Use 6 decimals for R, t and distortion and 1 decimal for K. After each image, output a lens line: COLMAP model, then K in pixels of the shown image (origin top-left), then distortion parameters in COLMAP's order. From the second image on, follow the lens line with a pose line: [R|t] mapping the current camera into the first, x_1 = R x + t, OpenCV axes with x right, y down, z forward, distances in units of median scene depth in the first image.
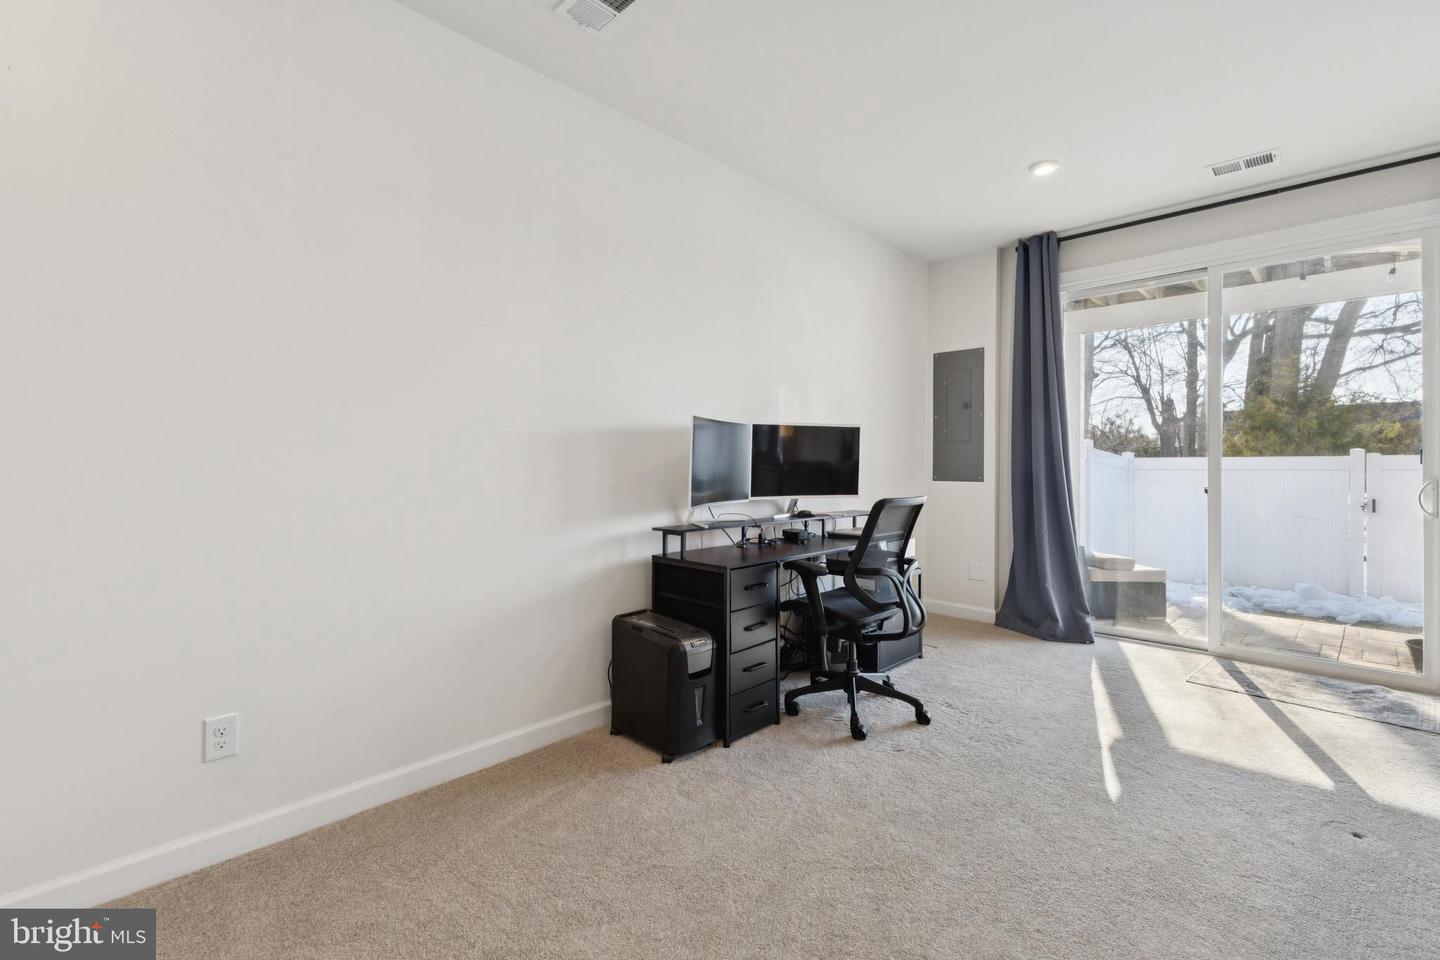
lens RADIAL K [[635.0, 0, 720.0], [0, 635.0, 480.0], [0, 0, 1]] dist [-0.000017, -0.000233]
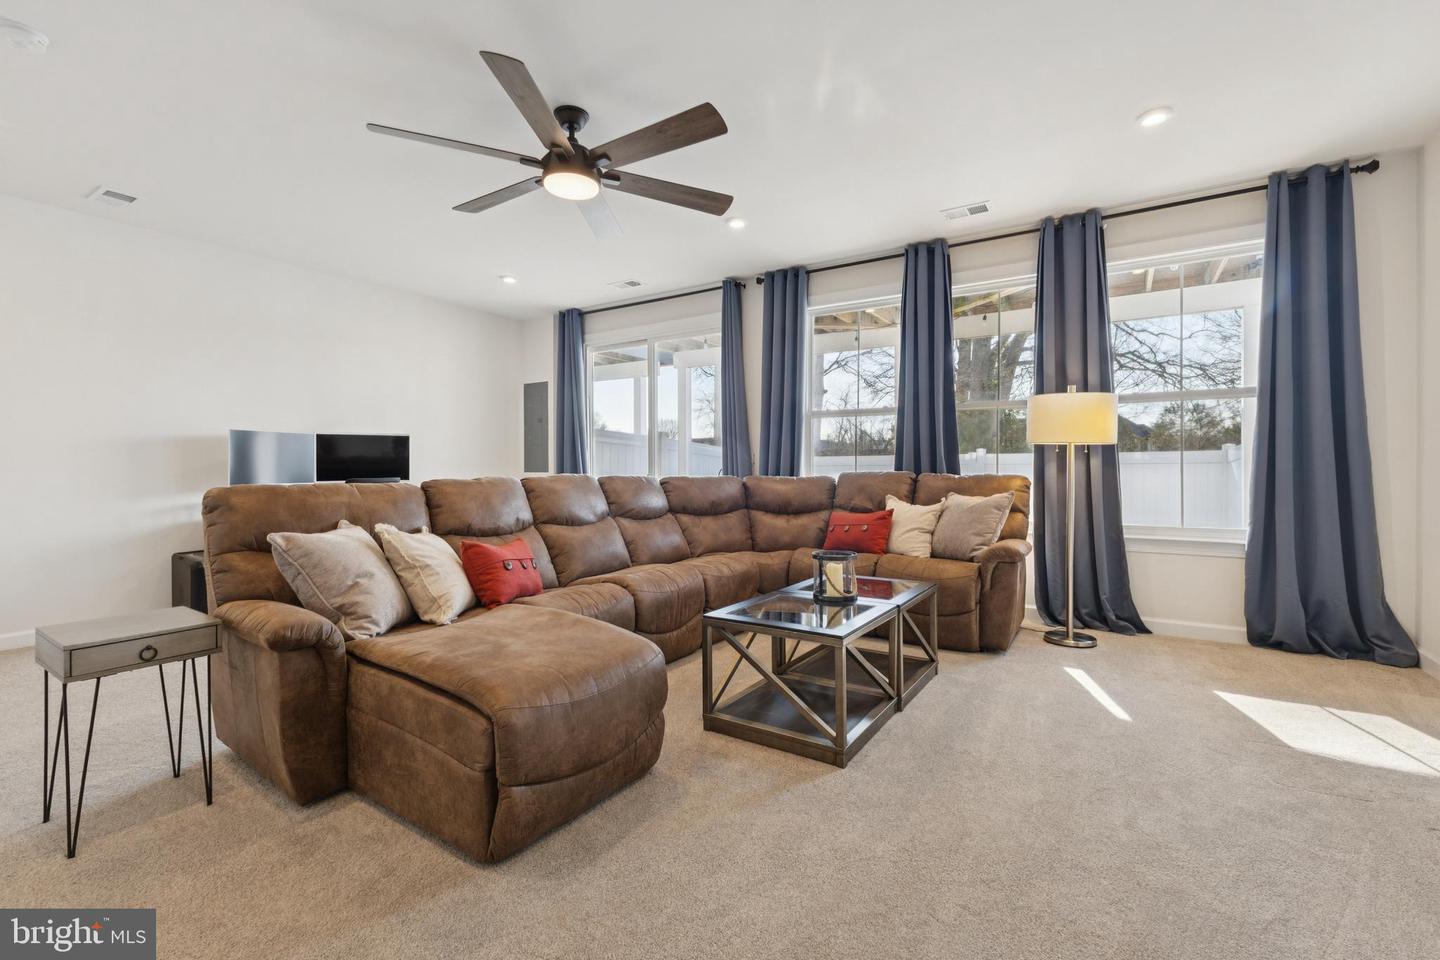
lens RADIAL K [[635.0, 0, 720.0], [0, 635.0, 480.0], [0, 0, 1]] dist [-0.000017, -0.000233]
pose [[0.986313, 0.002506, 0.164865, 0.721289], [-0.004628, 0.999911, 0.012489, -0.001002], [-0.164819, -0.013081, 0.986237, -0.641875]]
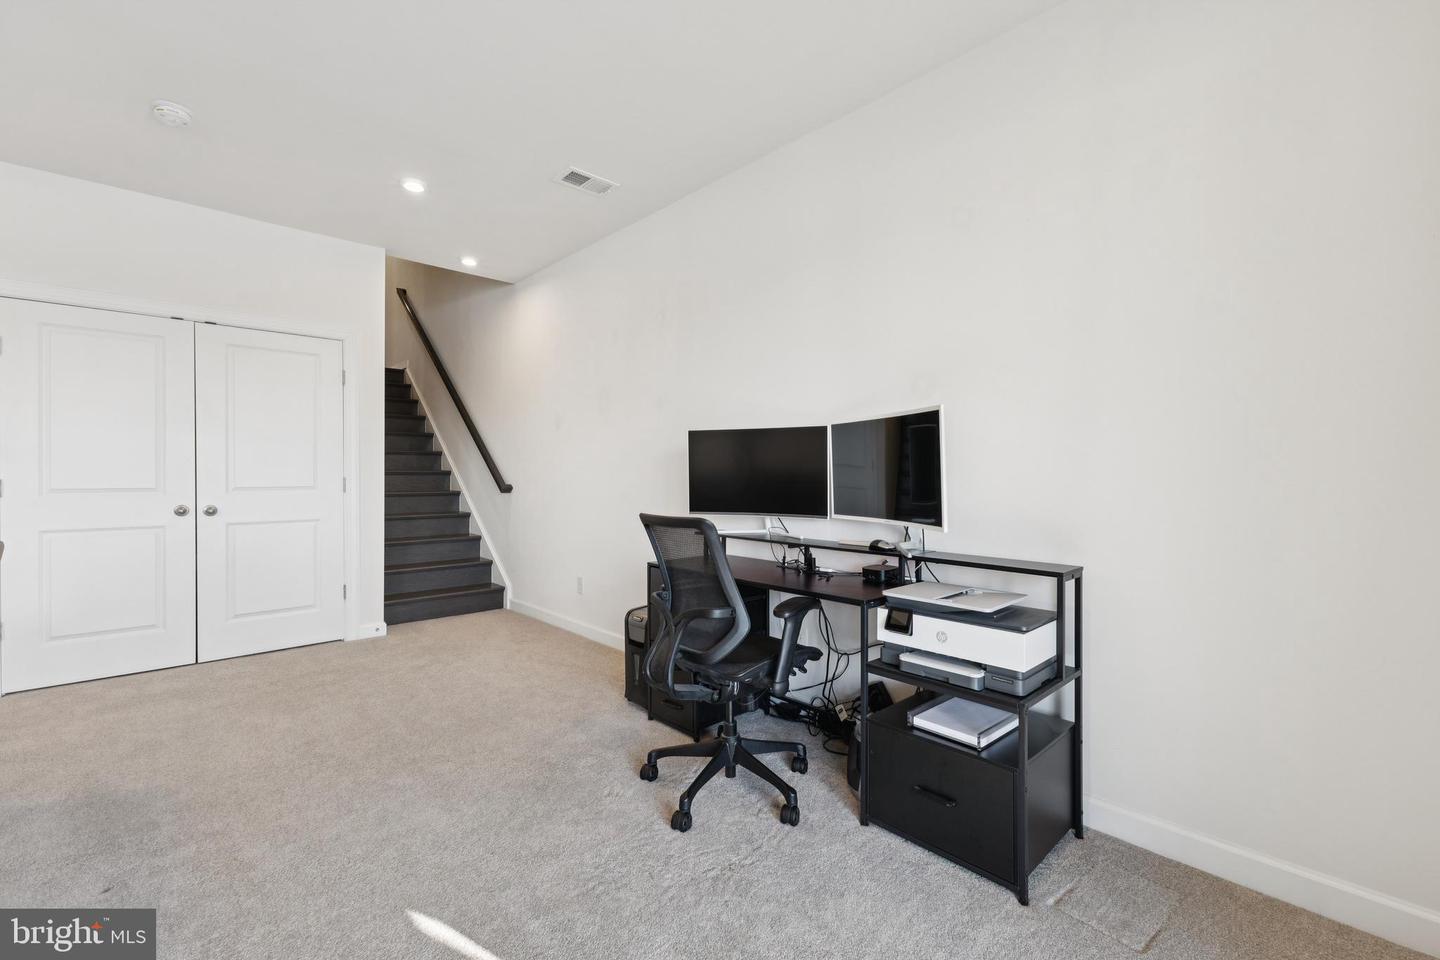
lens RADIAL K [[635.0, 0, 720.0], [0, 635.0, 480.0], [0, 0, 1]] dist [-0.000017, -0.000233]
pose [[-0.046821, 0.002982, -0.998899, 0.823853], [-0.027510, 0.999612, 0.004274, -0.015816], [0.998524, 0.027680, -0.046721, 0.842280]]
